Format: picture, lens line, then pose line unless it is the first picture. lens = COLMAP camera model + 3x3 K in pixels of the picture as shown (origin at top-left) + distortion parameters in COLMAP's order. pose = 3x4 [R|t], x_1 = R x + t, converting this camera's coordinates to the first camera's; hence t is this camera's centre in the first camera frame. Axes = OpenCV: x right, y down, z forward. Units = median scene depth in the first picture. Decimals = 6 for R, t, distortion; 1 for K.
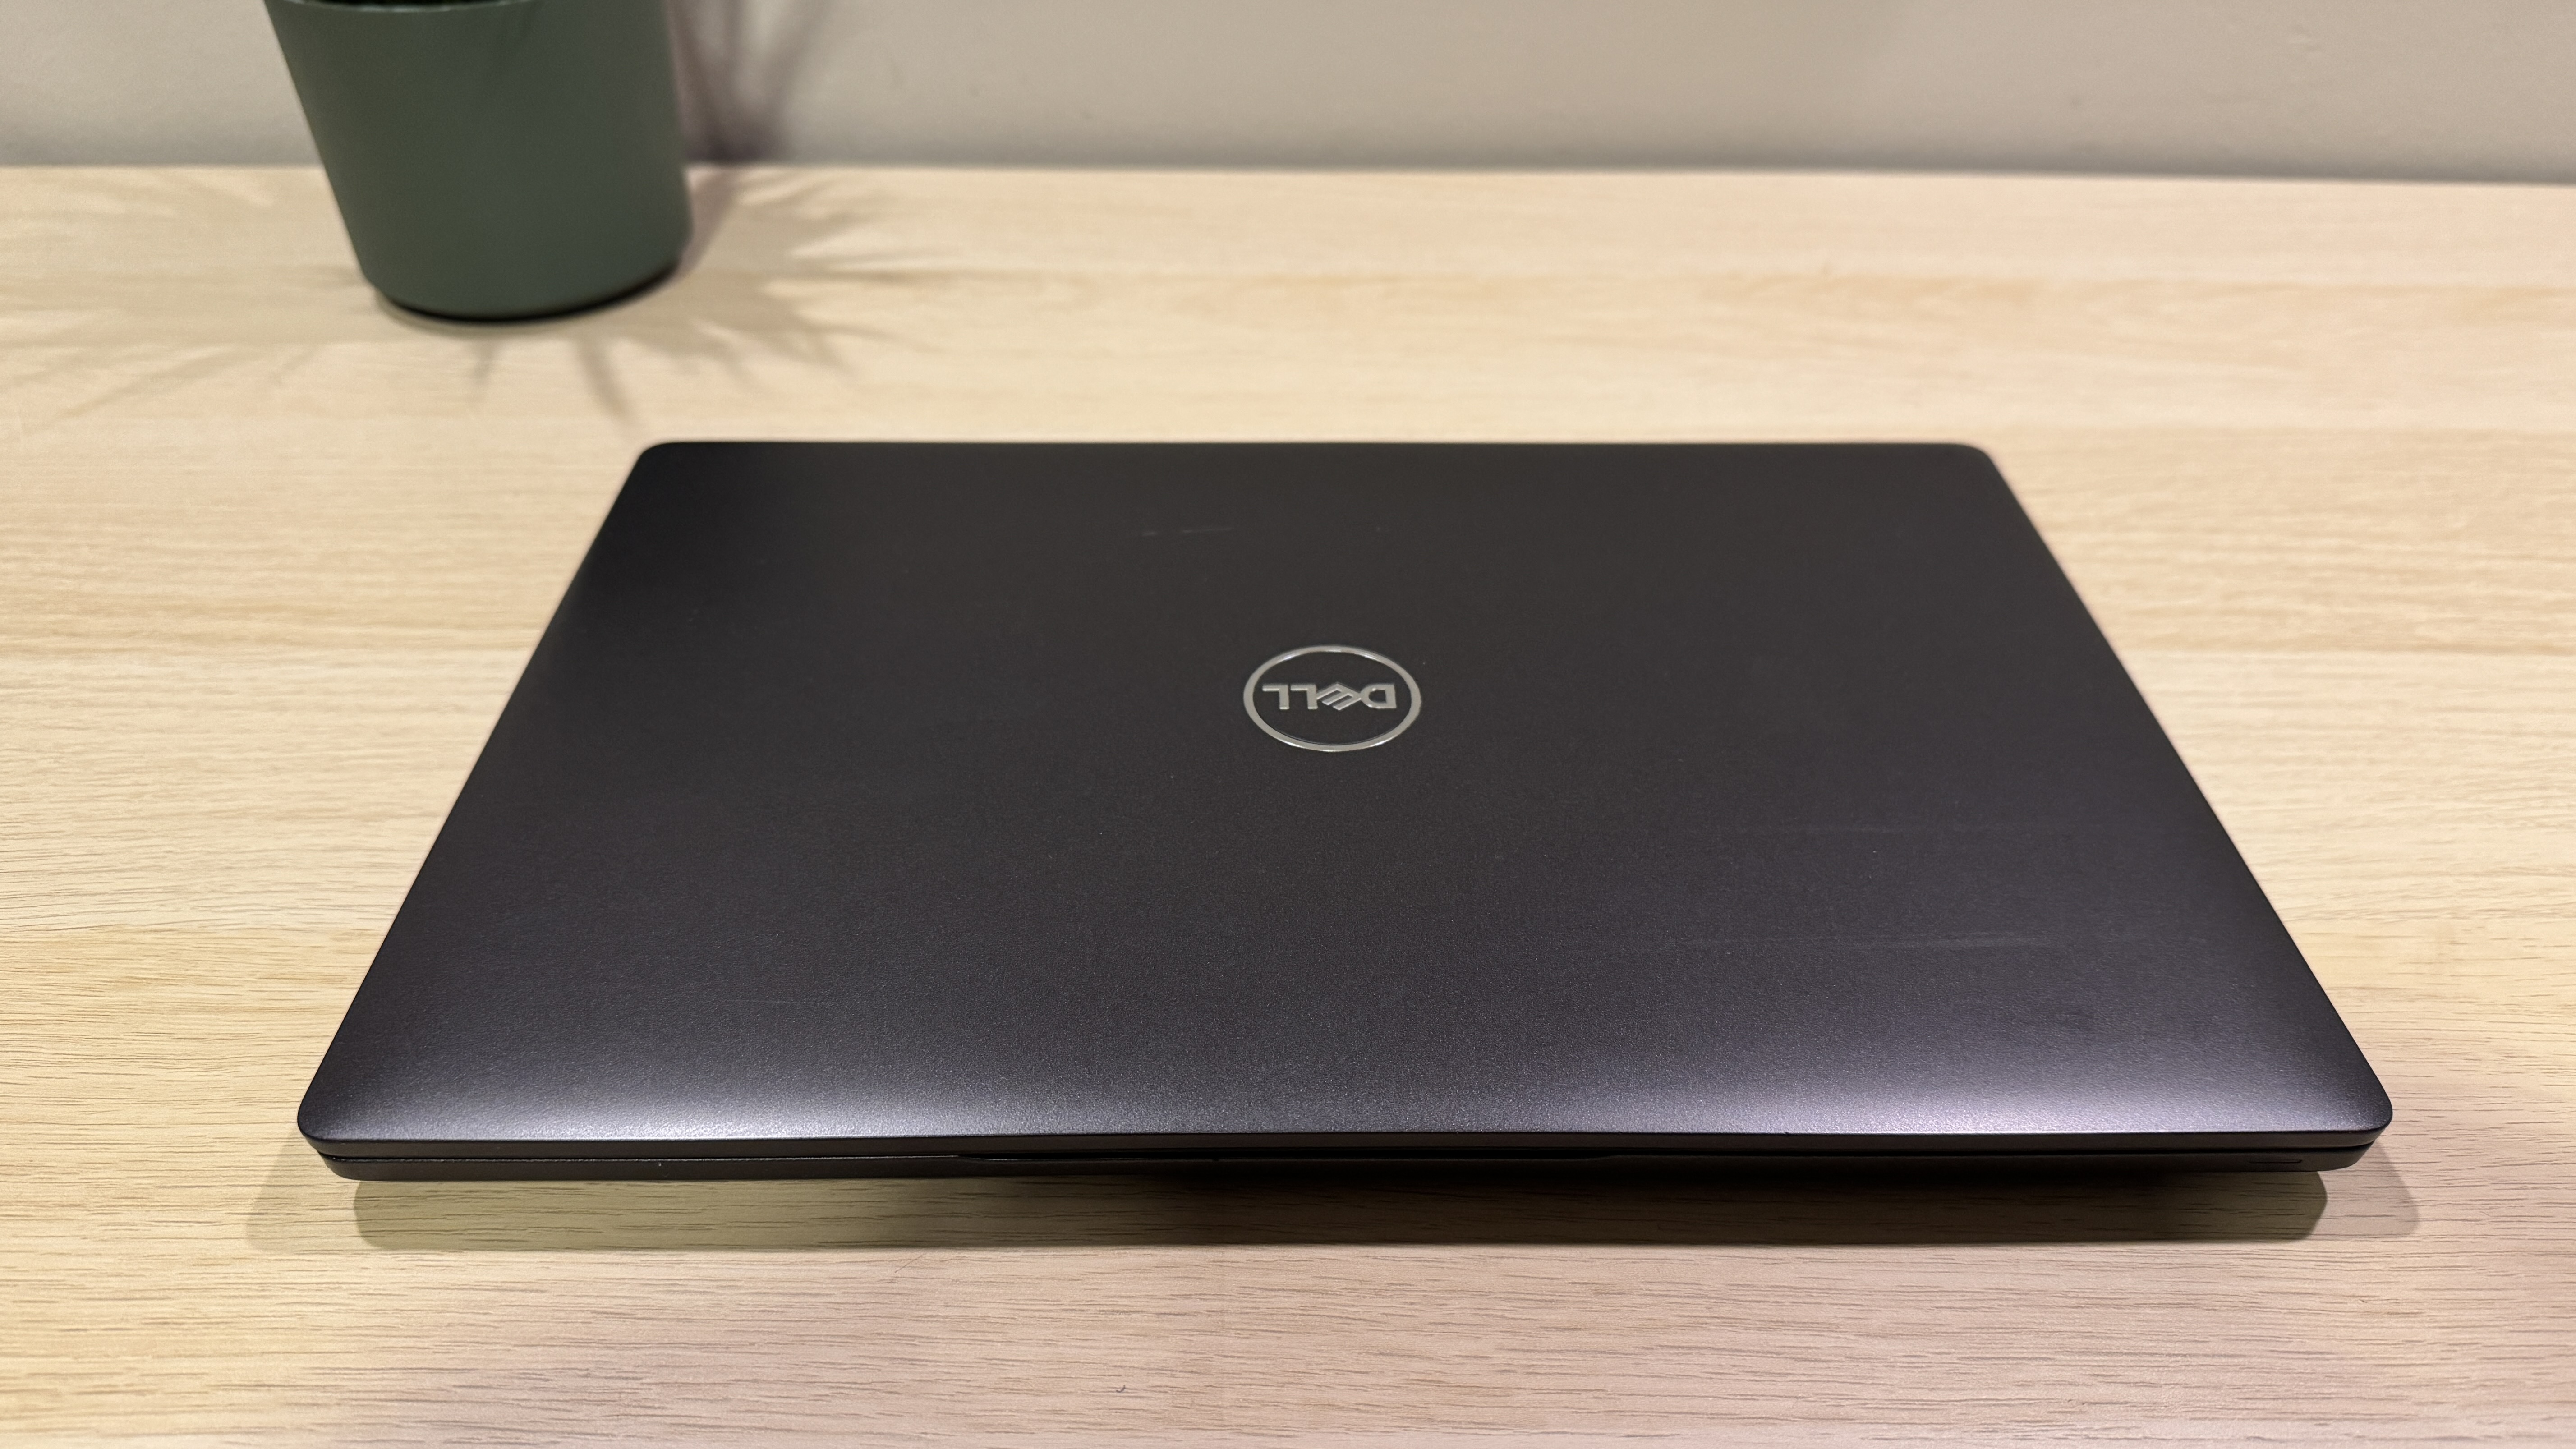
lens RADIAL K [[1867.0, 0, 1282.1], [0, 1867.0, 723.7], [0, 0, 1]] dist [-0.015079, -0.005469]
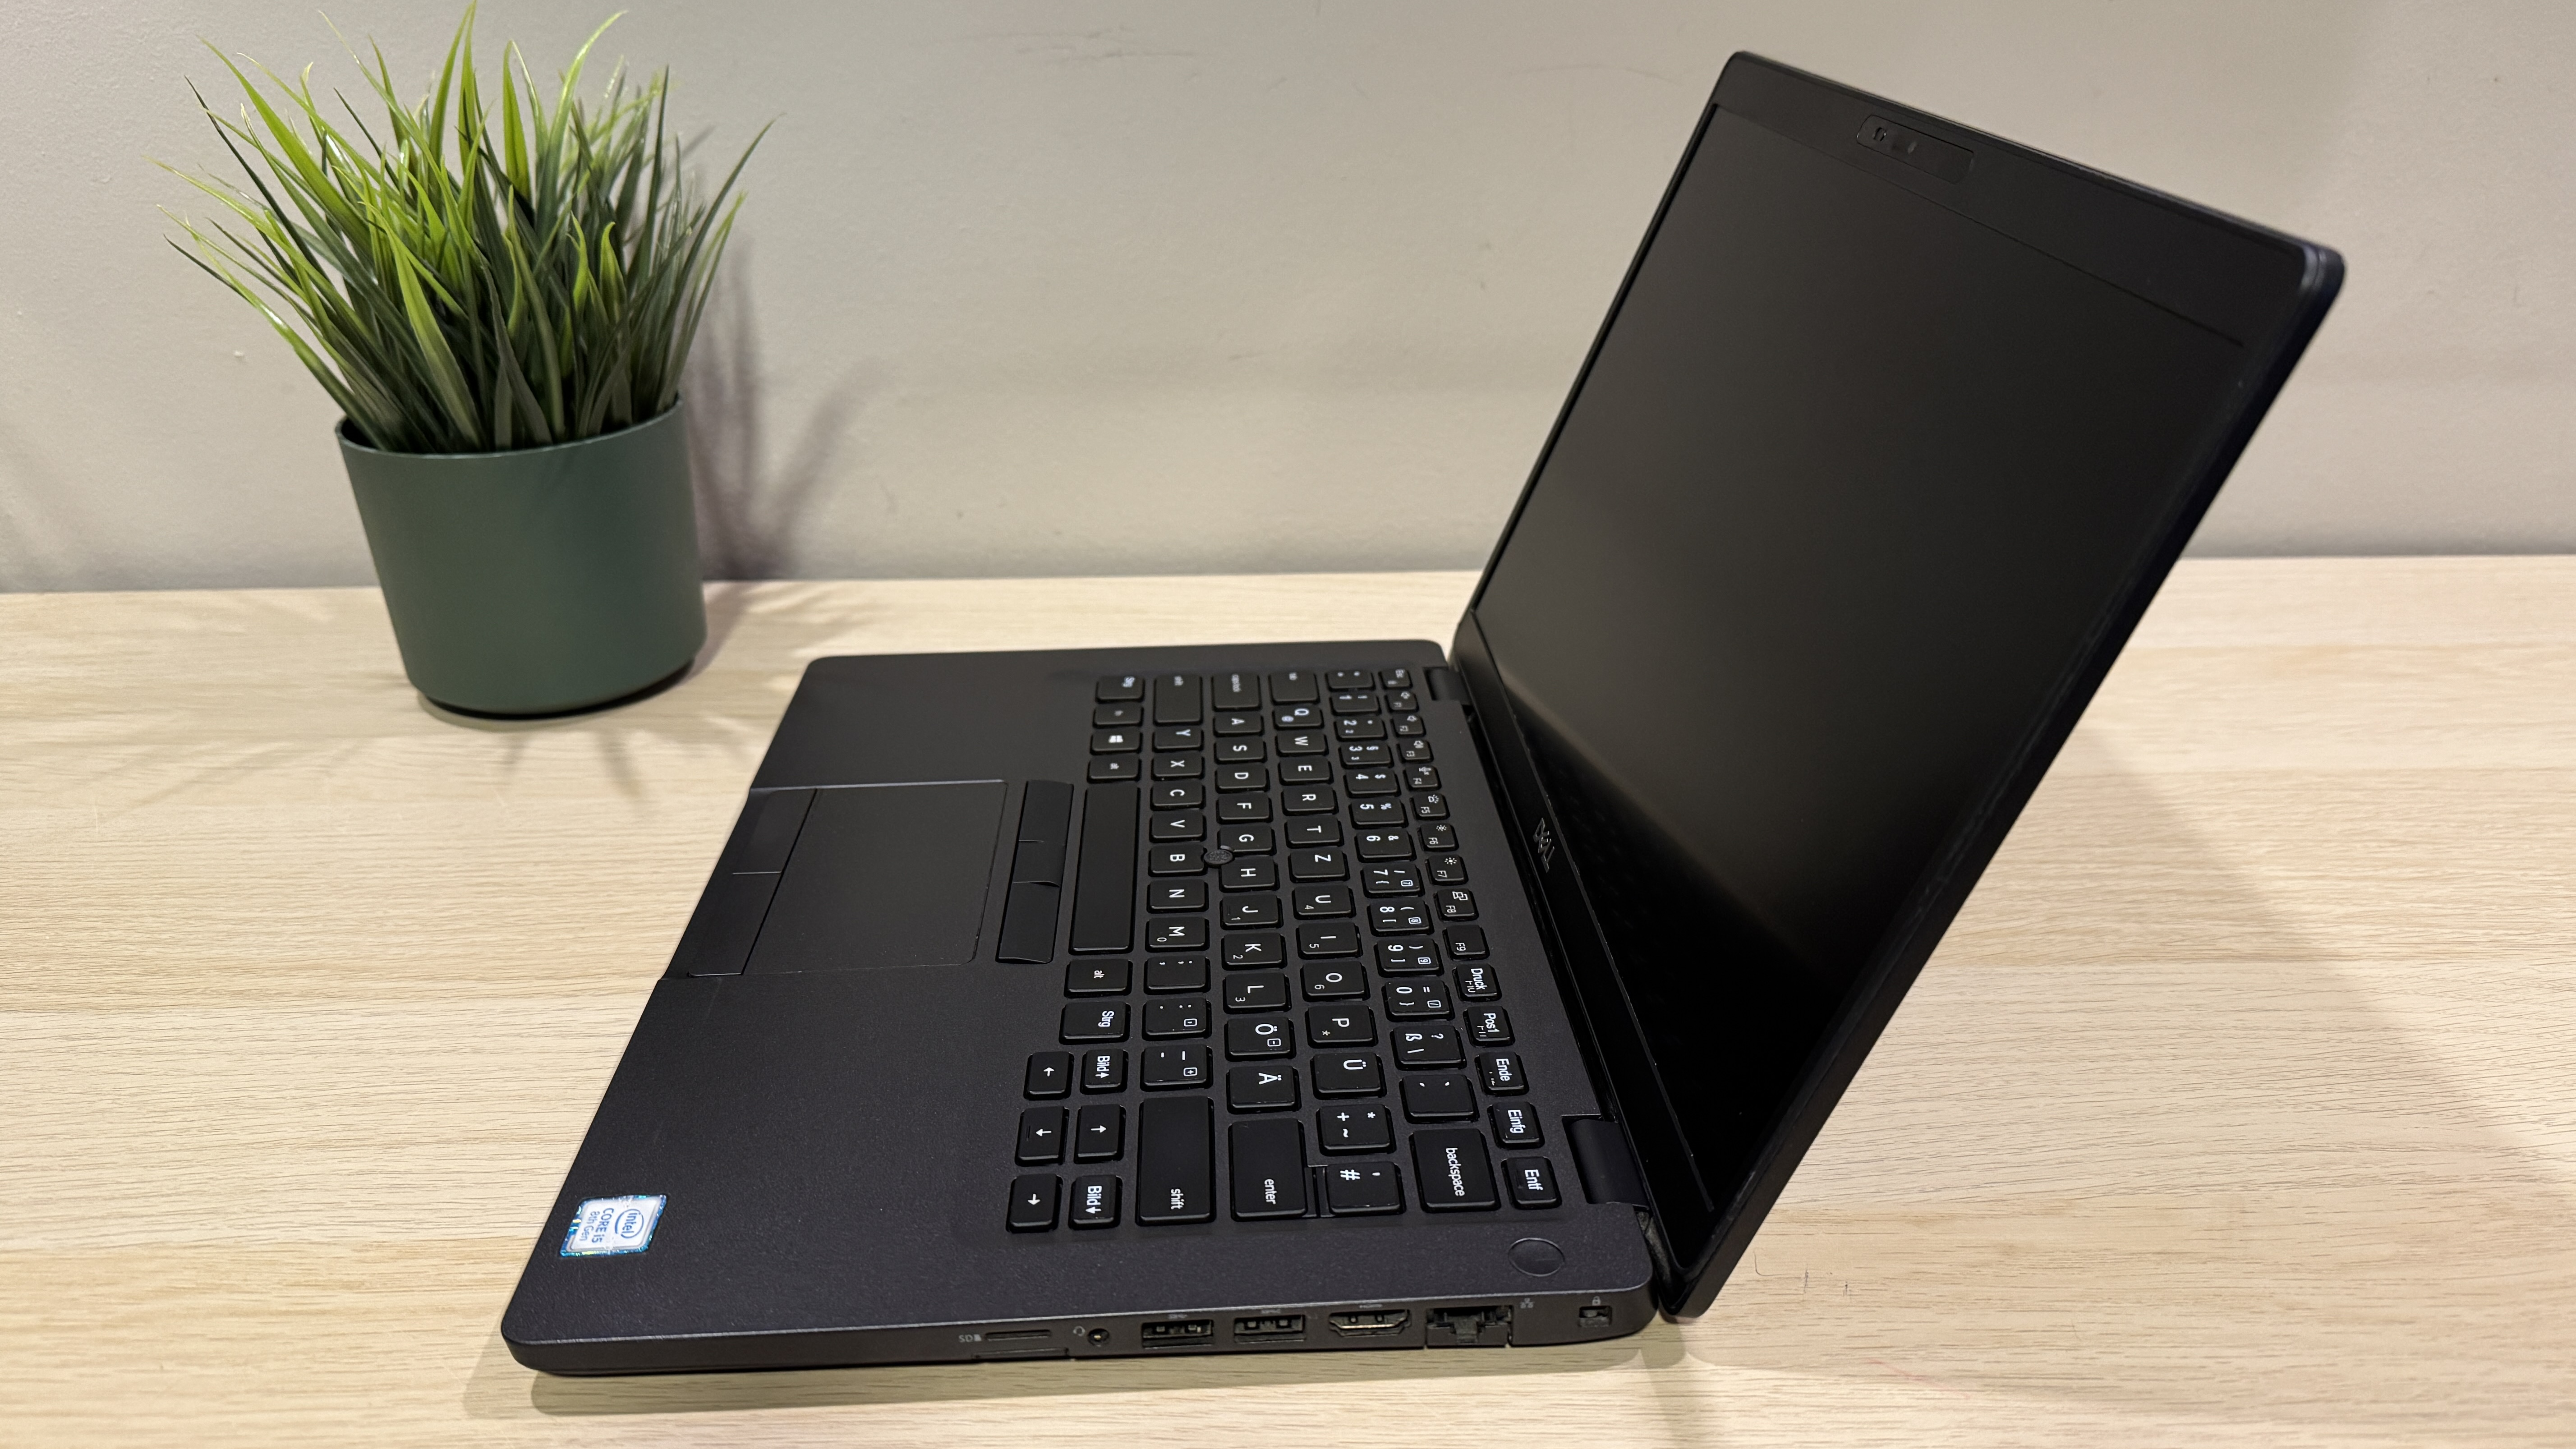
lens RADIAL K [[1857.5, 0, 1282.2], [0, 1857.5, 727.4], [0, 0, 1]] dist [-0.007507, -0.005446]
pose [[0.999750, -0.022345, 0.001275, 0.049380], [0.022136, 0.978775, -0.203740, 0.041442], [0.003304, 0.203717, 0.979024, -0.139725]]
